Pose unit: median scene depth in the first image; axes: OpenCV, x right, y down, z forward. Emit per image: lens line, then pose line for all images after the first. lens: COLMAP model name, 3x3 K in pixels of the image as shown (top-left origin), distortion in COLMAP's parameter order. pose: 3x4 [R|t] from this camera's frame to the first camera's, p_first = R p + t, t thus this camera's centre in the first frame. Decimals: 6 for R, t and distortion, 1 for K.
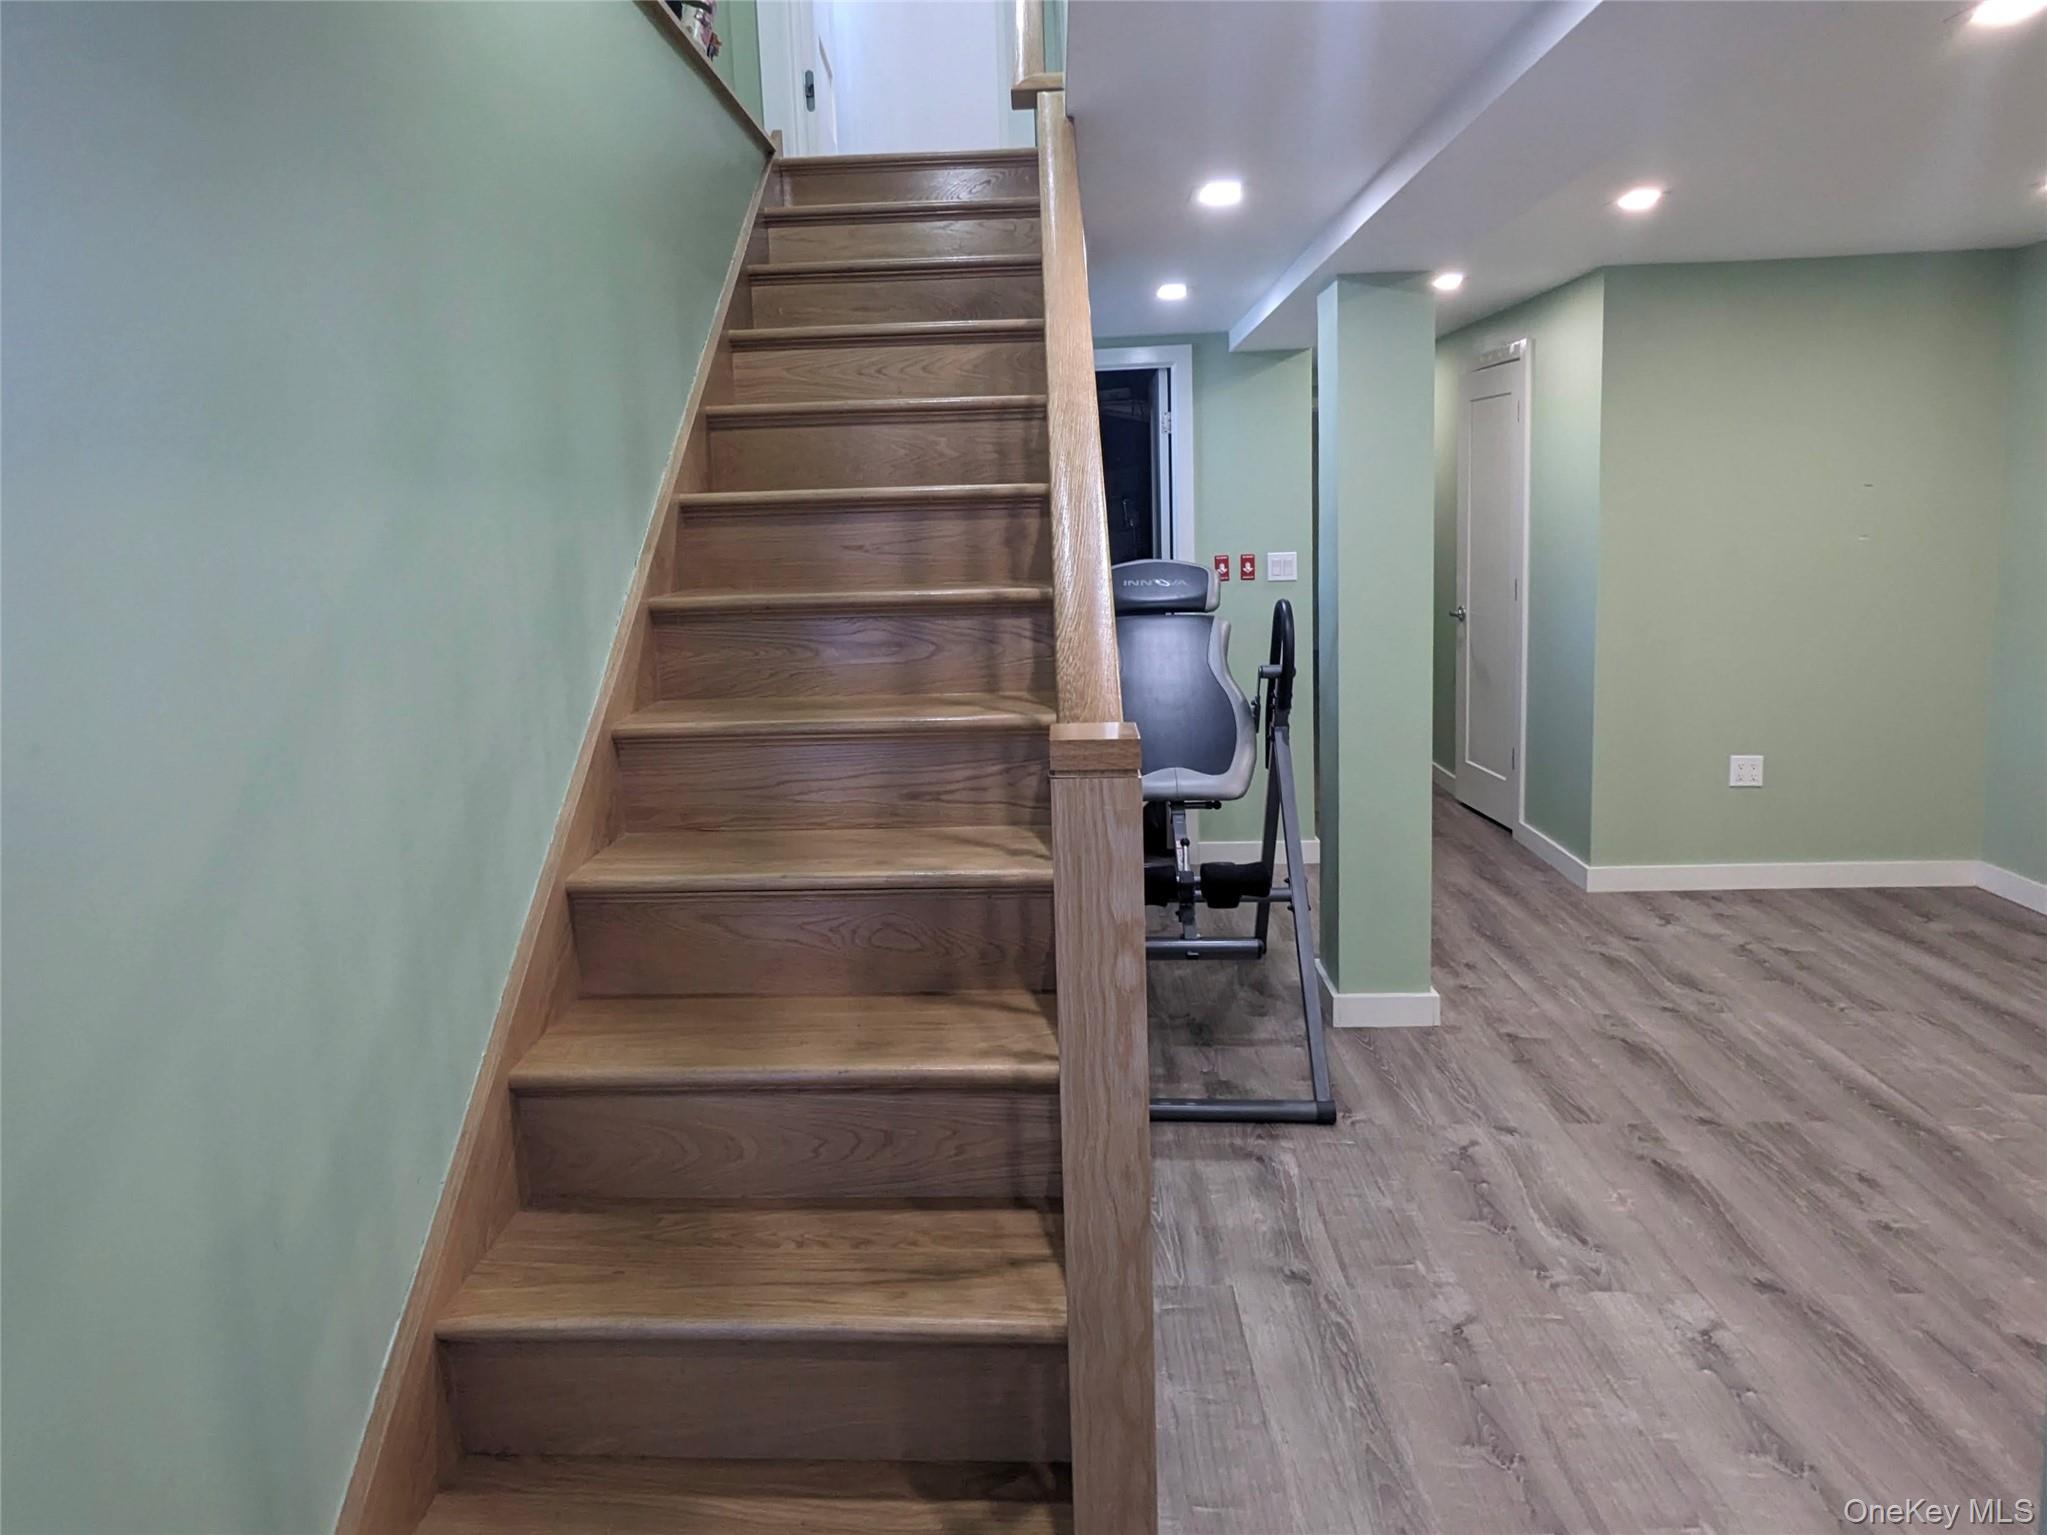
lens RADIAL K [[1063.1, 0, 1016.8], [0, 1063.1, 719.6], [0, 0, 1]] dist [0.000685, -0.000952]
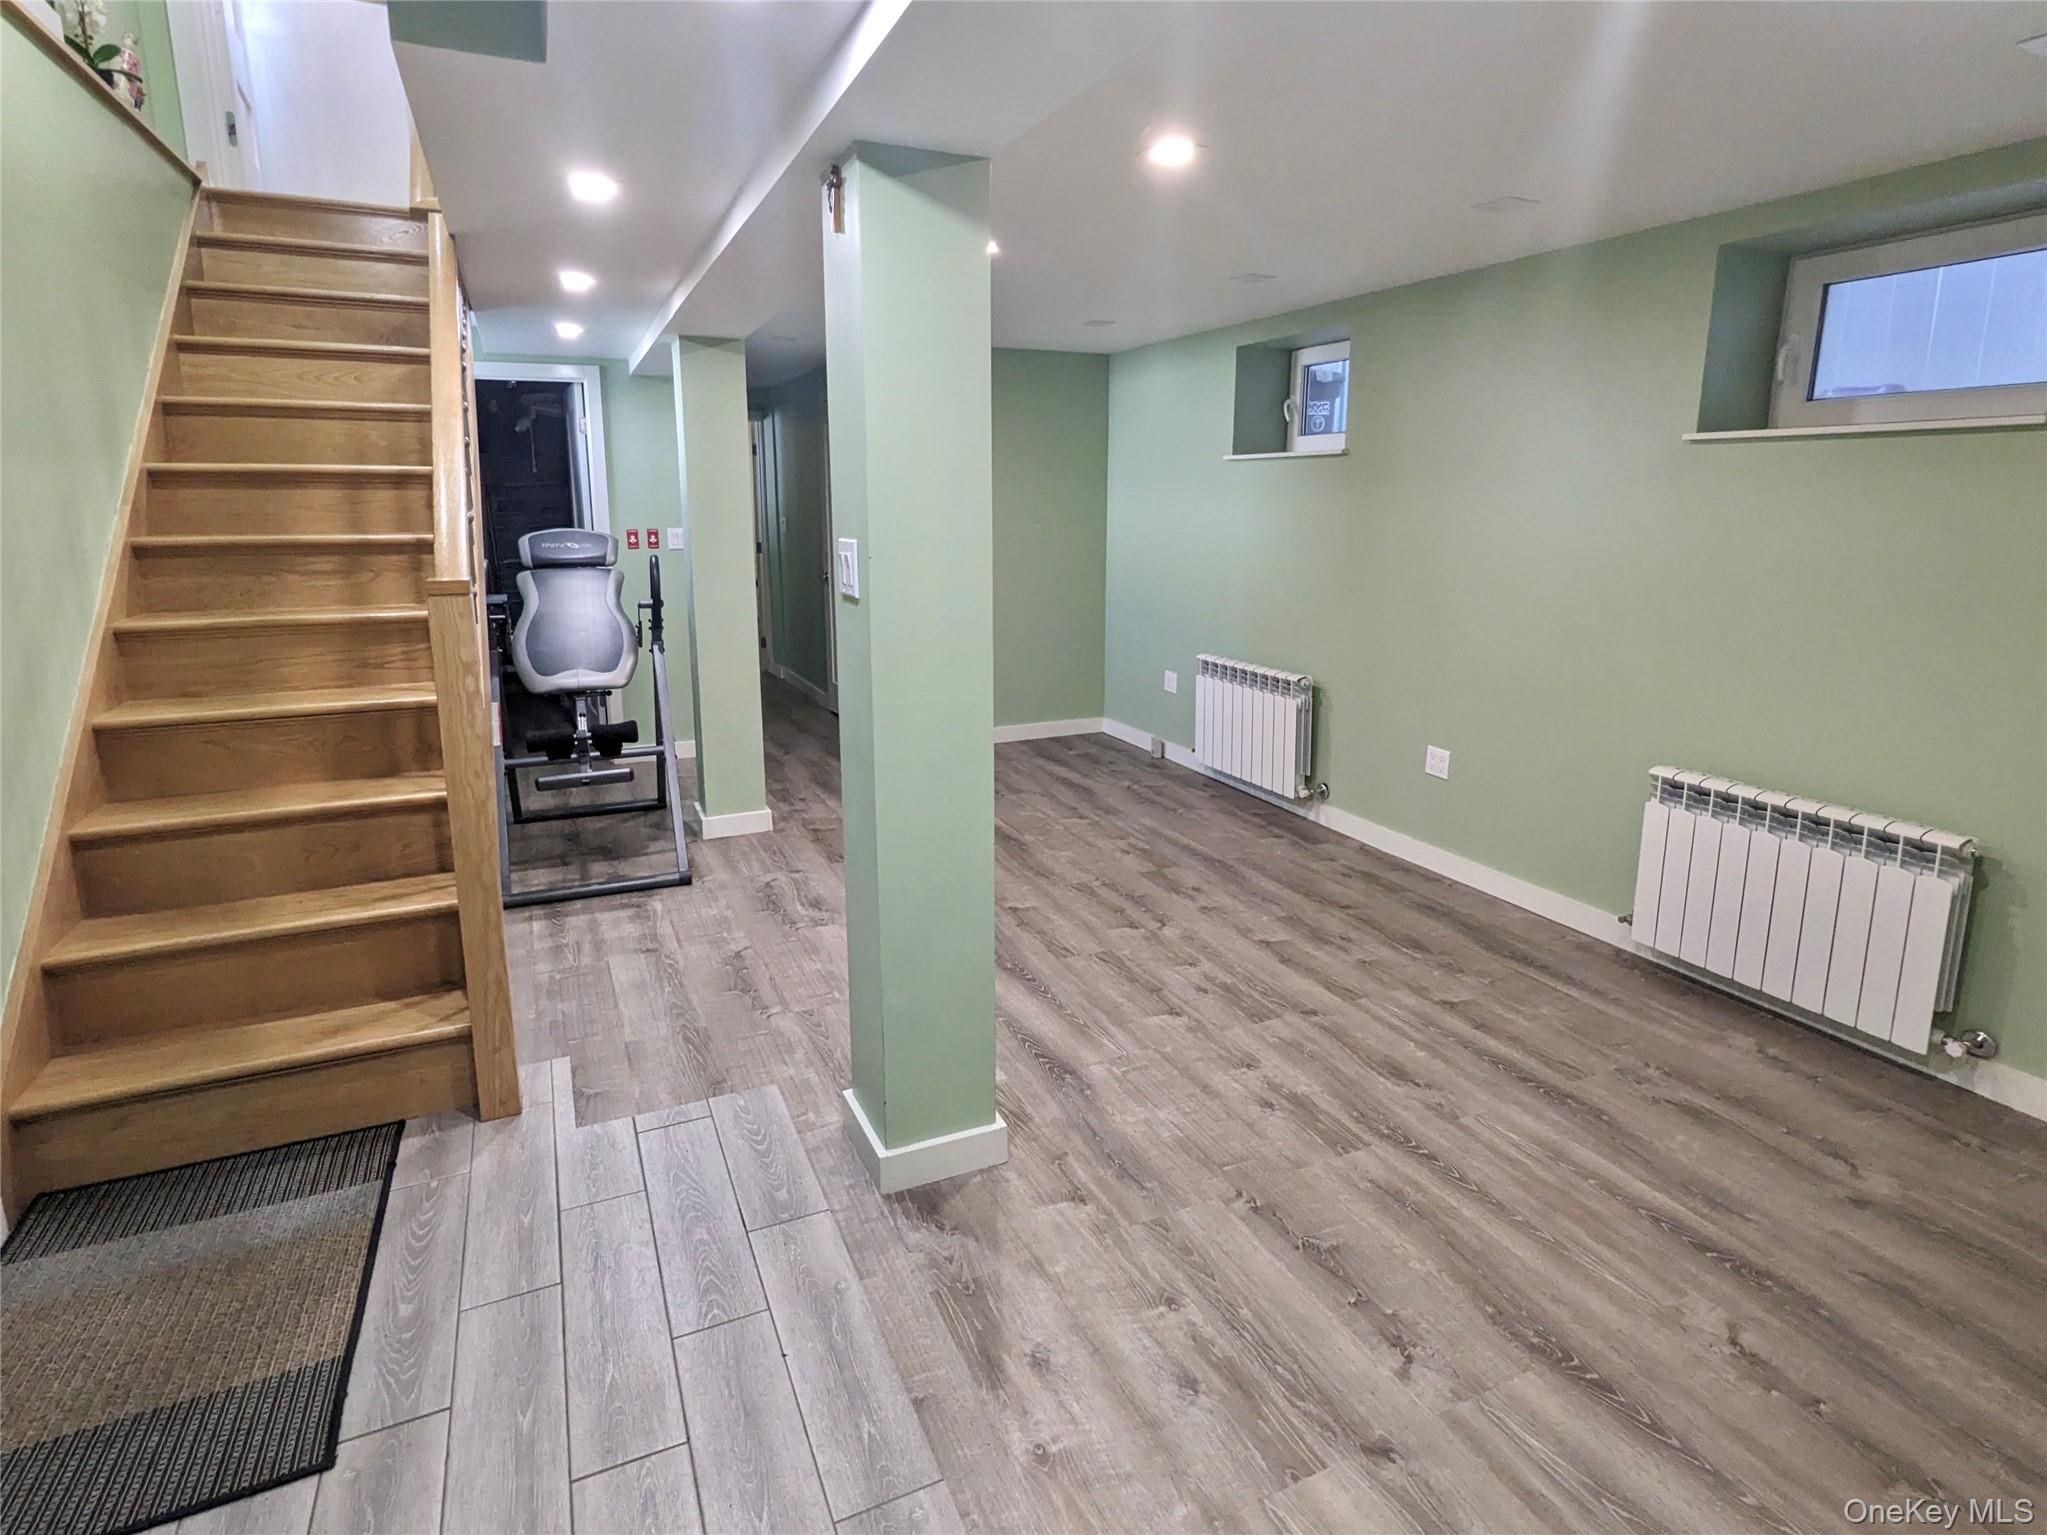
lens RADIAL K [[1063.1, 0, 1016.8], [0, 1063.1, 719.6], [0, 0, 1]] dist [0.000685, -0.000952]
pose [[0.901652, -0.055587, 0.428874, 0.073829], [0.054034, 0.998414, 0.015805, 0.141685], [-0.429073, 0.008923, 0.903226, -0.645386]]
